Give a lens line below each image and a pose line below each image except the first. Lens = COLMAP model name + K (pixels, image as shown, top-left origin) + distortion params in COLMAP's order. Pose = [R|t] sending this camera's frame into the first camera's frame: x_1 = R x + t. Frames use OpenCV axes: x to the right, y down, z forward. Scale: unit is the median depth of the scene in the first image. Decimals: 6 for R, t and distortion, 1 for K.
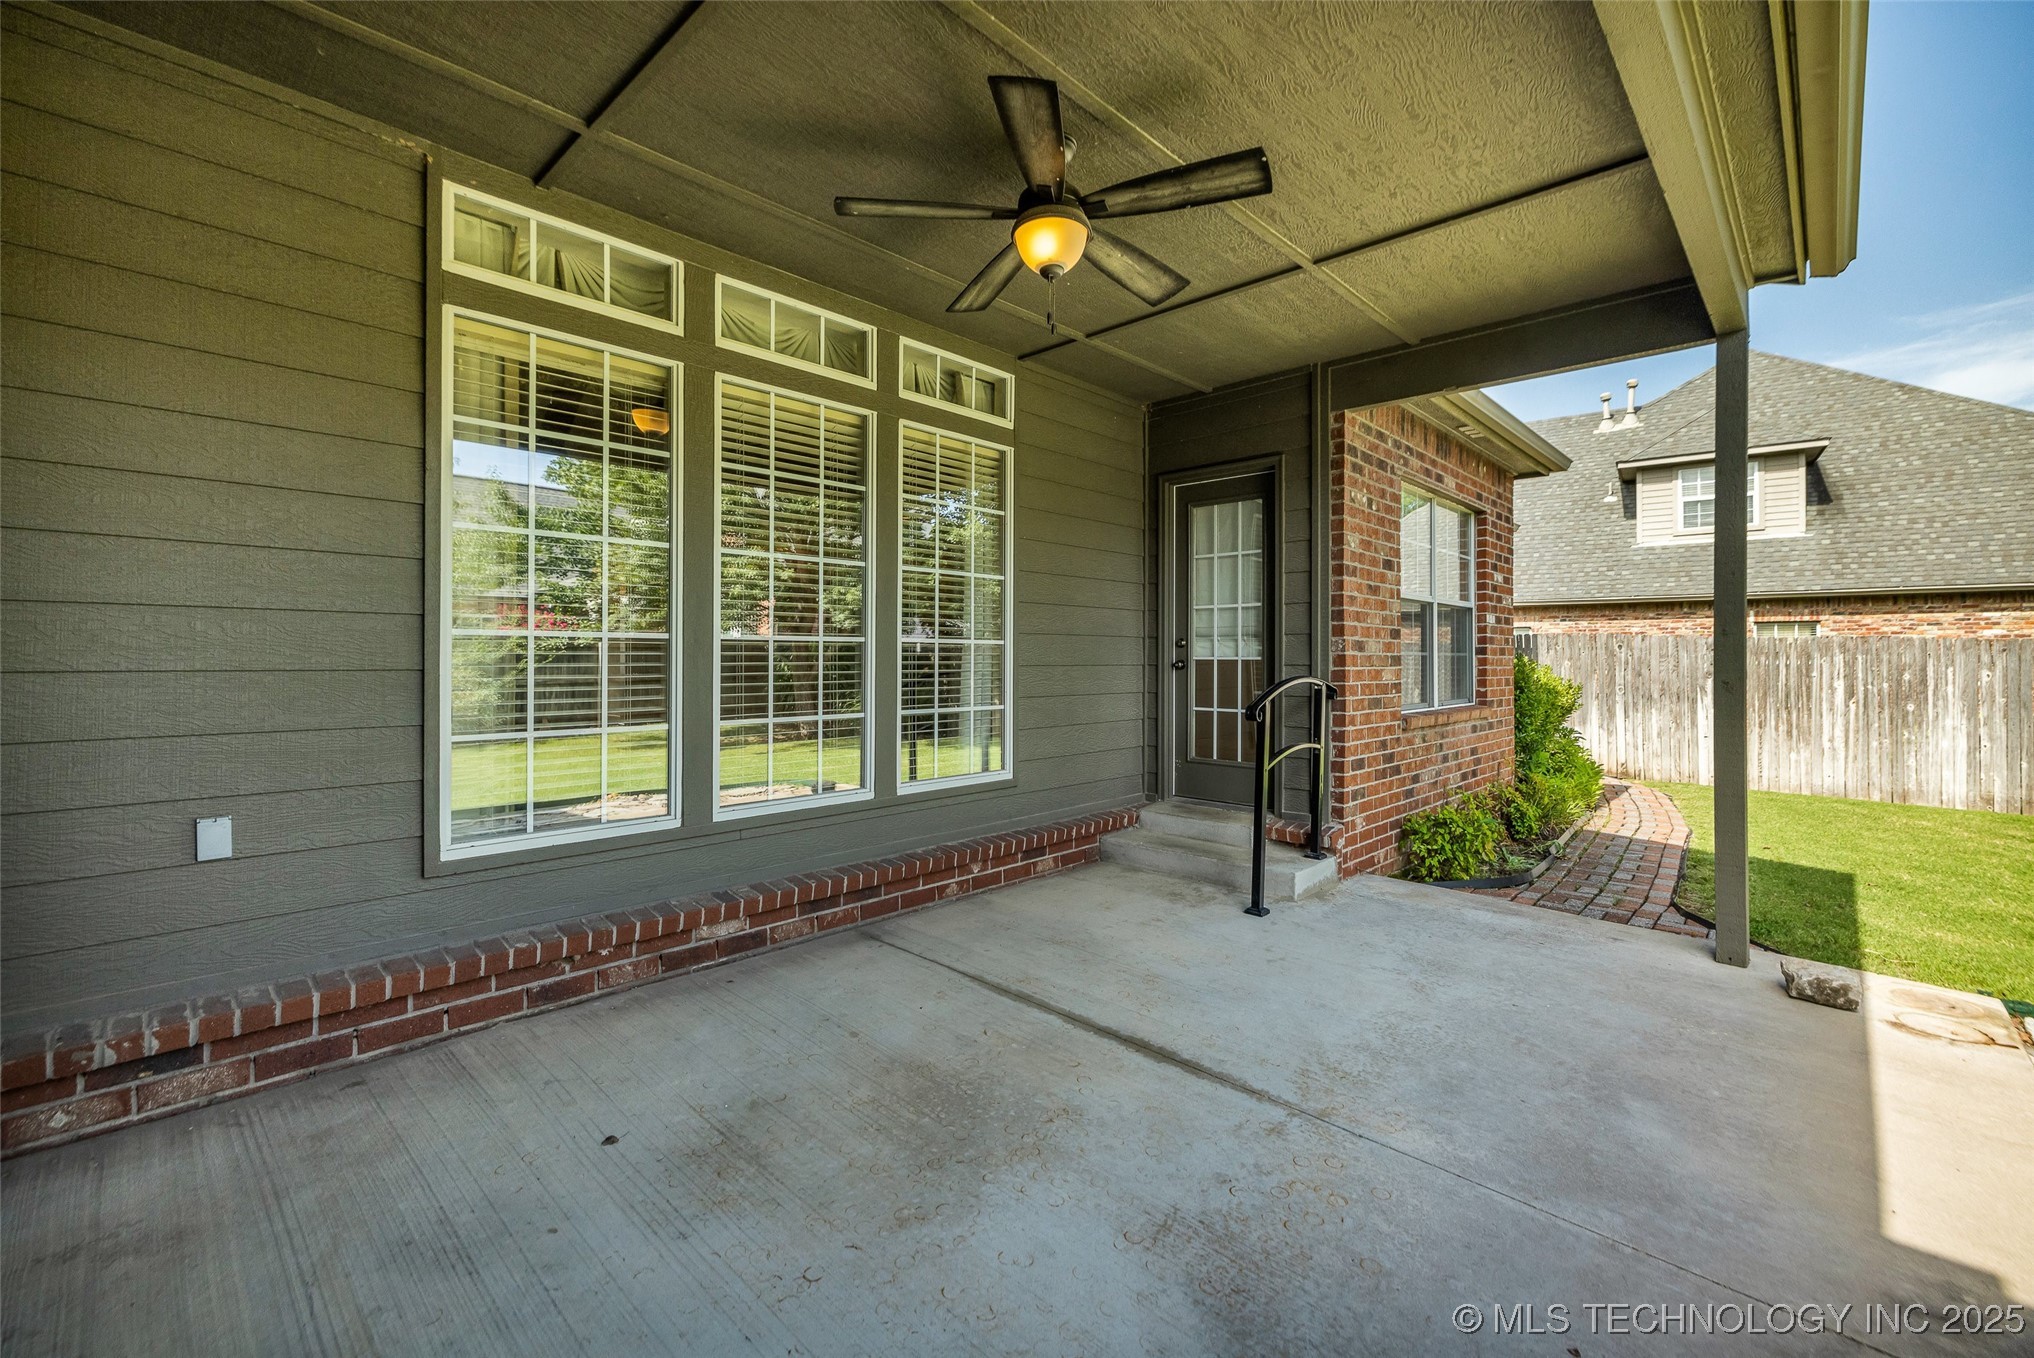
lens RADIAL K [[859.6, 0, 1012.8], [0, 859.6, 653.9], [0, 0, 1]] dist [-0.001999, 0.000182]
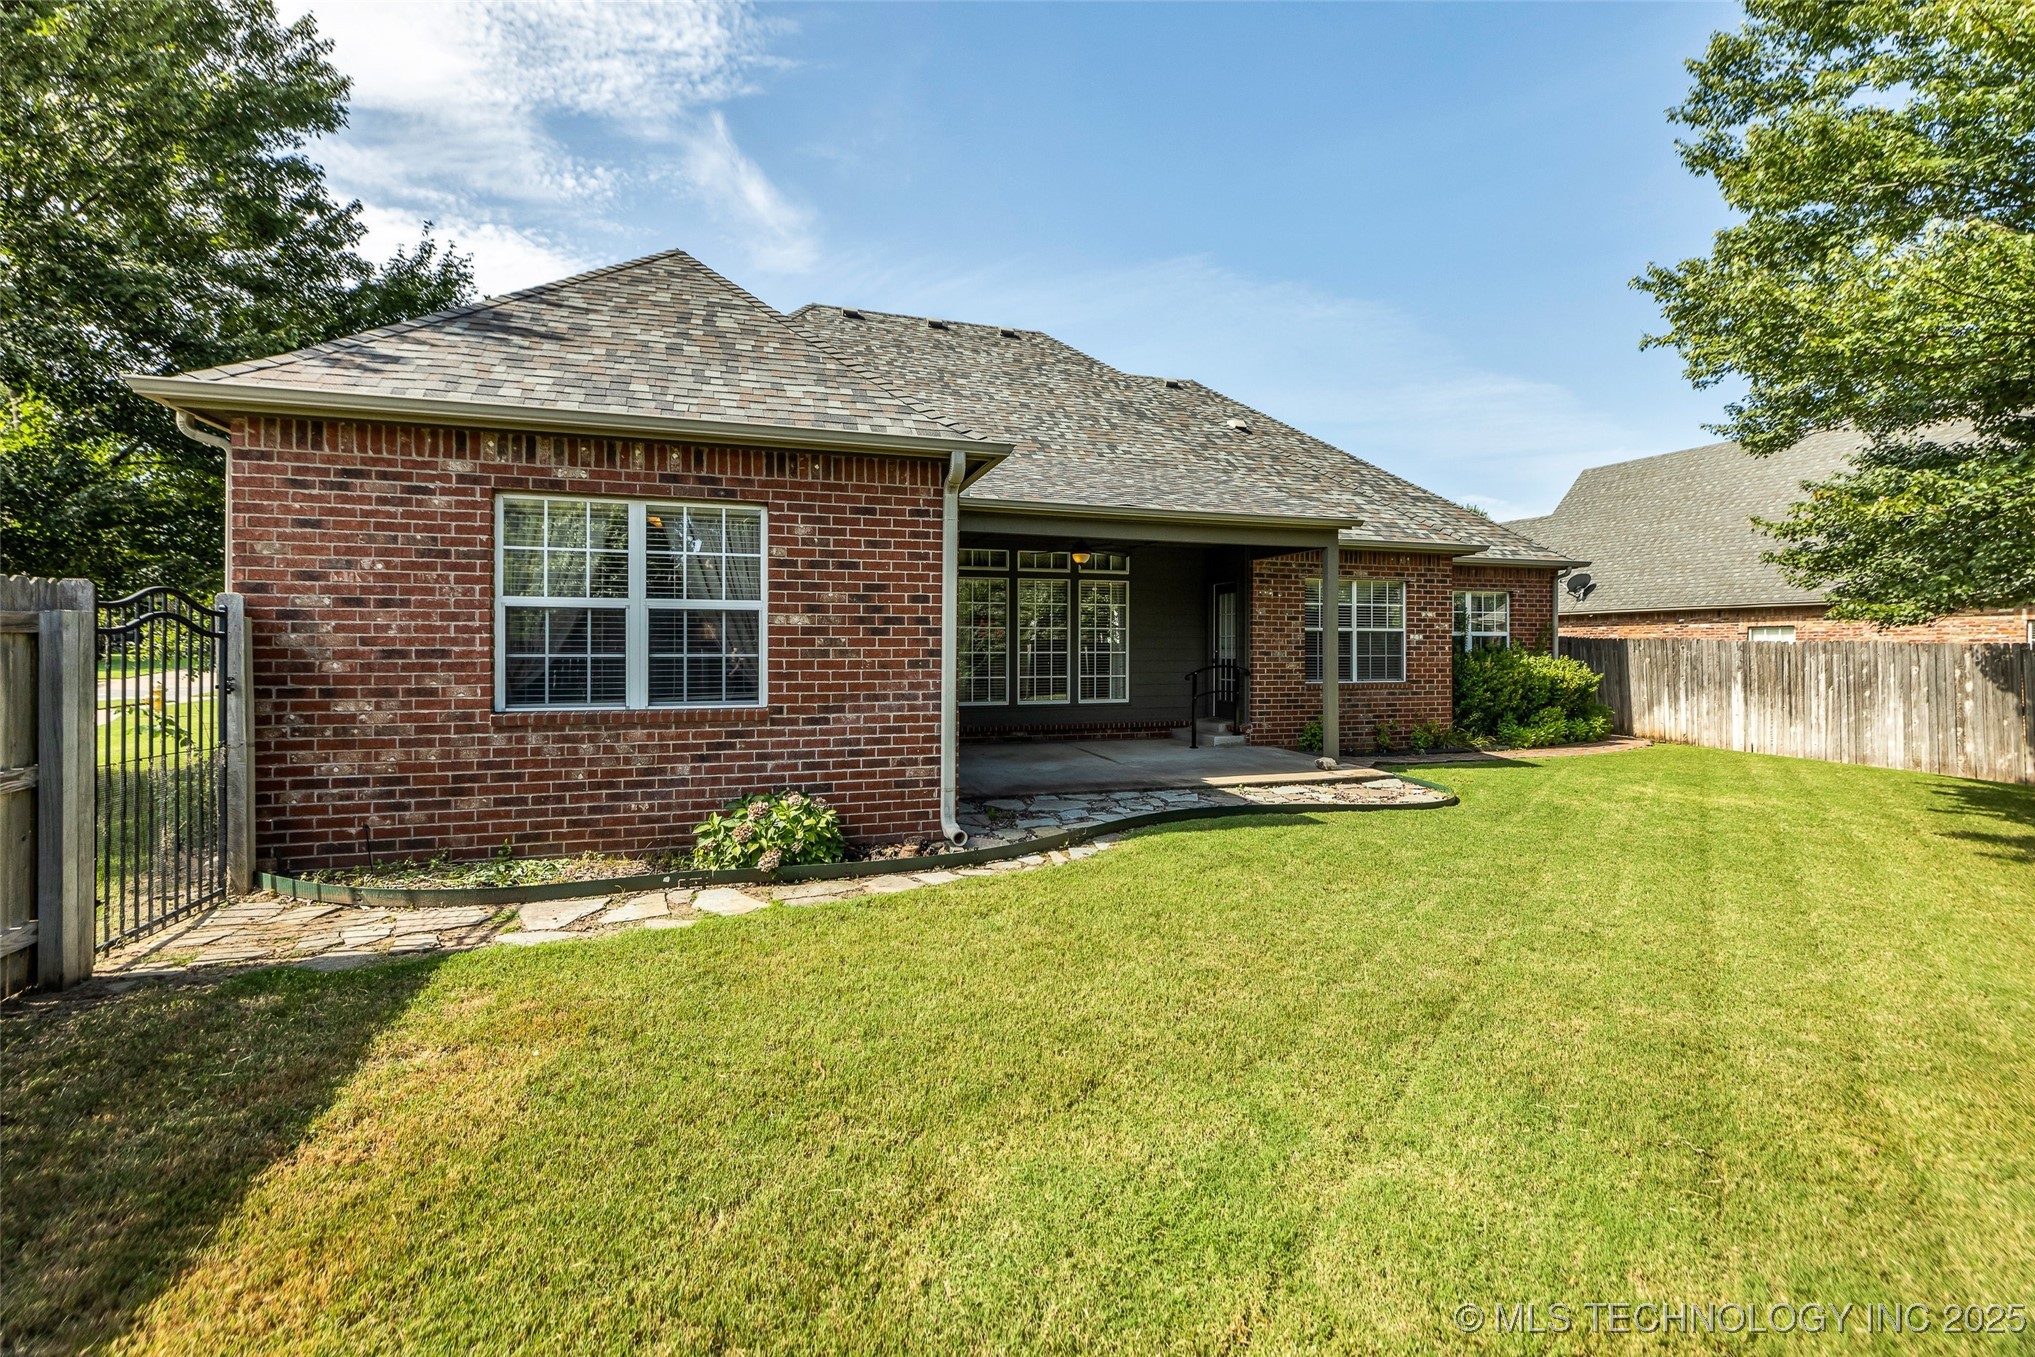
lens RADIAL K [[860.1, 0, 1013.3], [0, 860.1, 653.4], [0, 0, 1]] dist [-0.001999, 0.000182]
pose [[0.874125, 0.000117, -0.485700, 1.231784], [0.004246, 0.999960, 0.007882, -0.039327], [0.485682, -0.008953, 0.874090, -1.915747]]
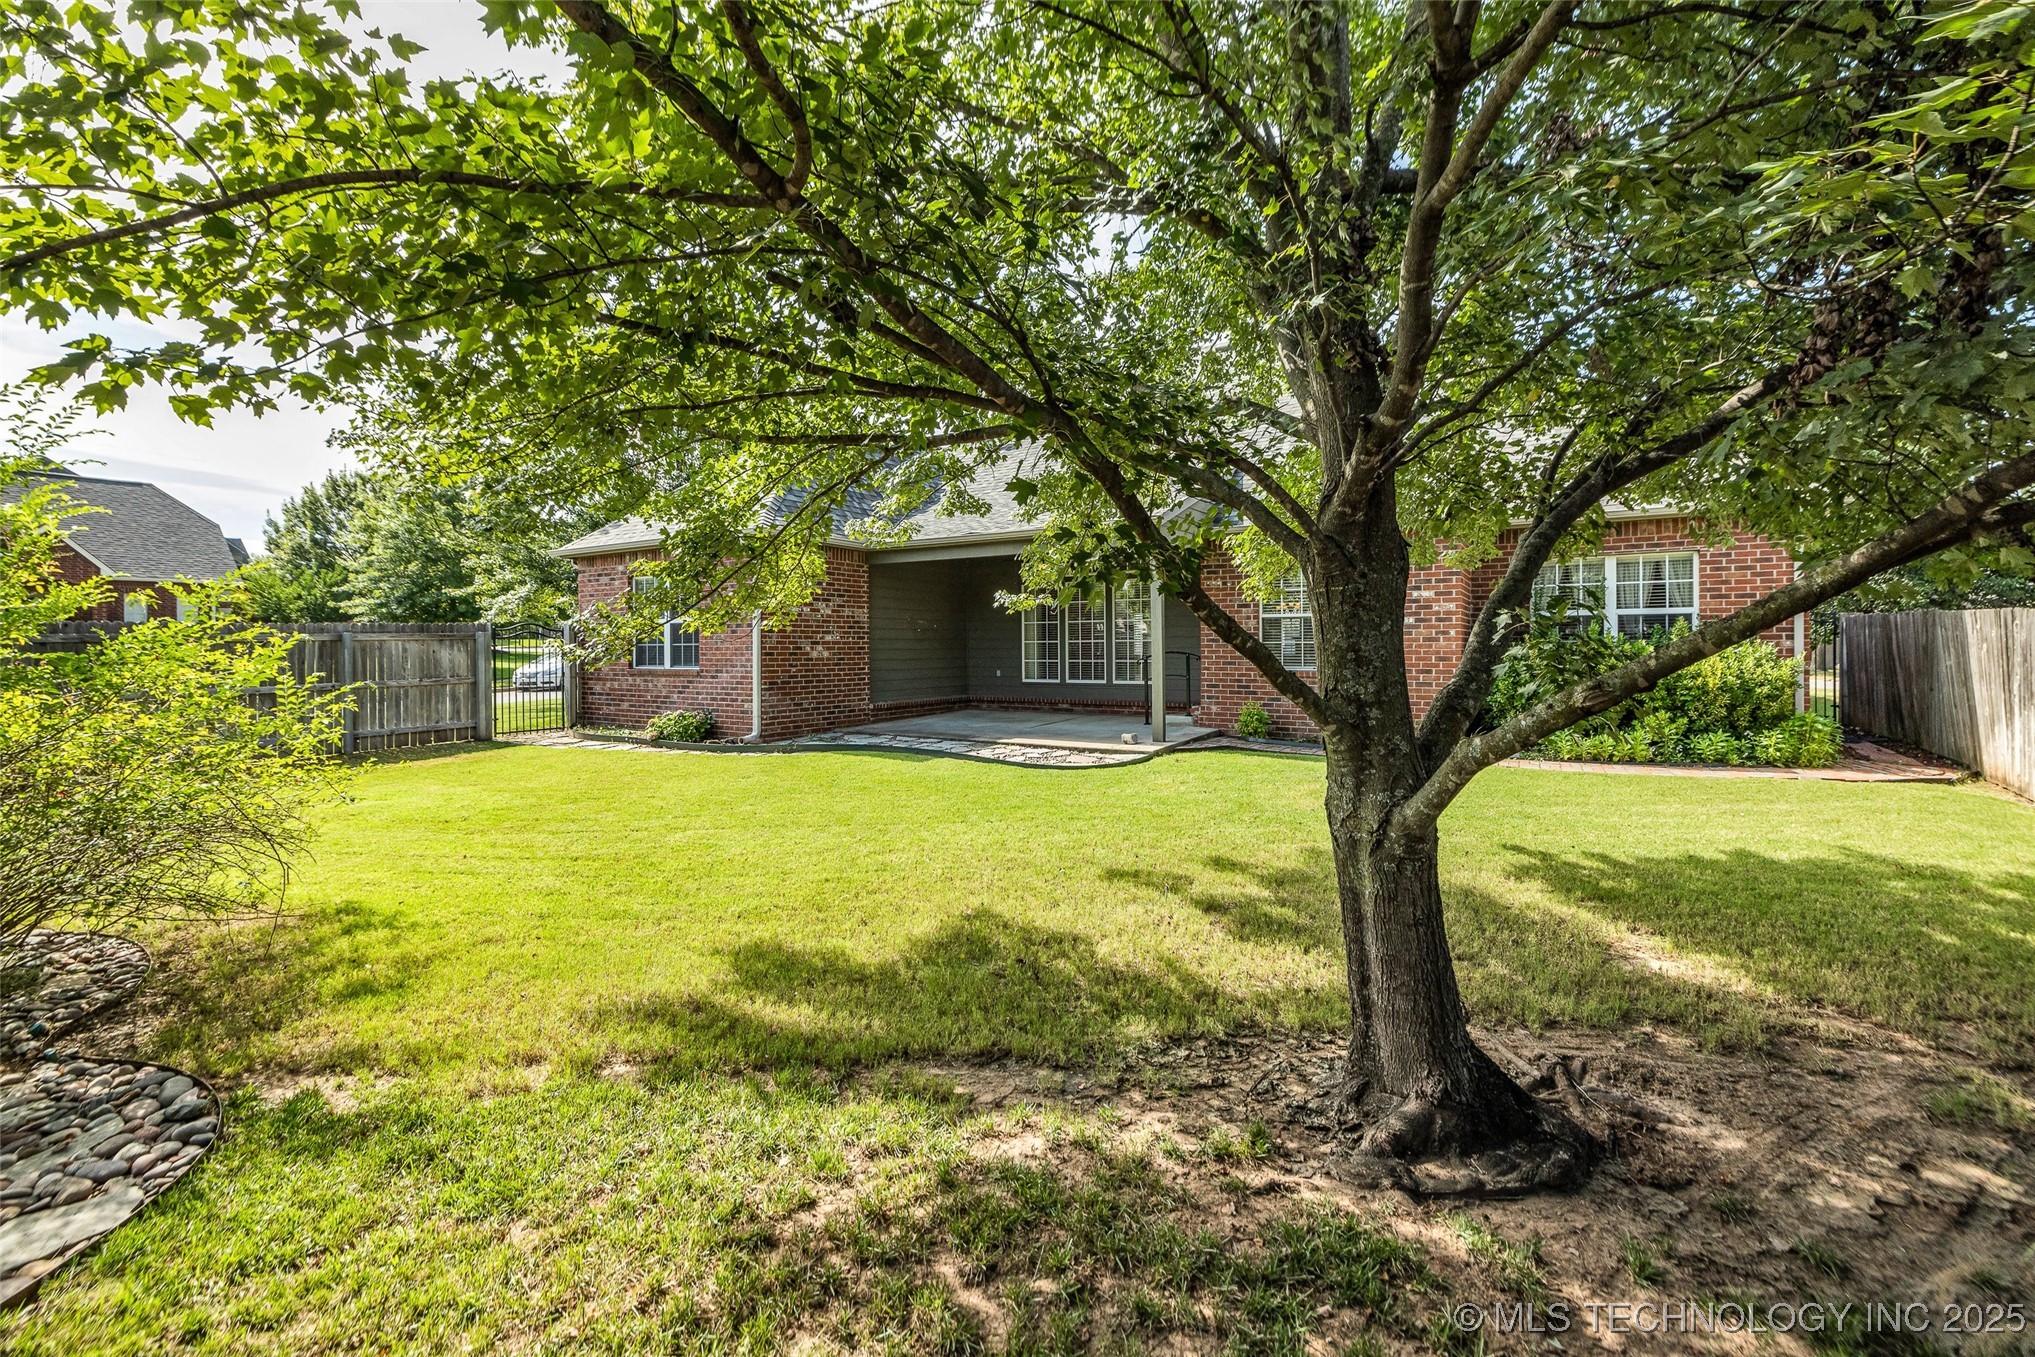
lens RADIAL K [[845.5, 0, 1017.1], [0, 845.5, 648.7], [0, 0, 1]] dist [-0.001206, 0.000079]
pose [[0.194419, 0.000768, -0.980918, 3.548974], [0.013086, 0.999909, 0.003377, -0.000875], [0.980831, -0.013493, 0.194391, -0.102924]]
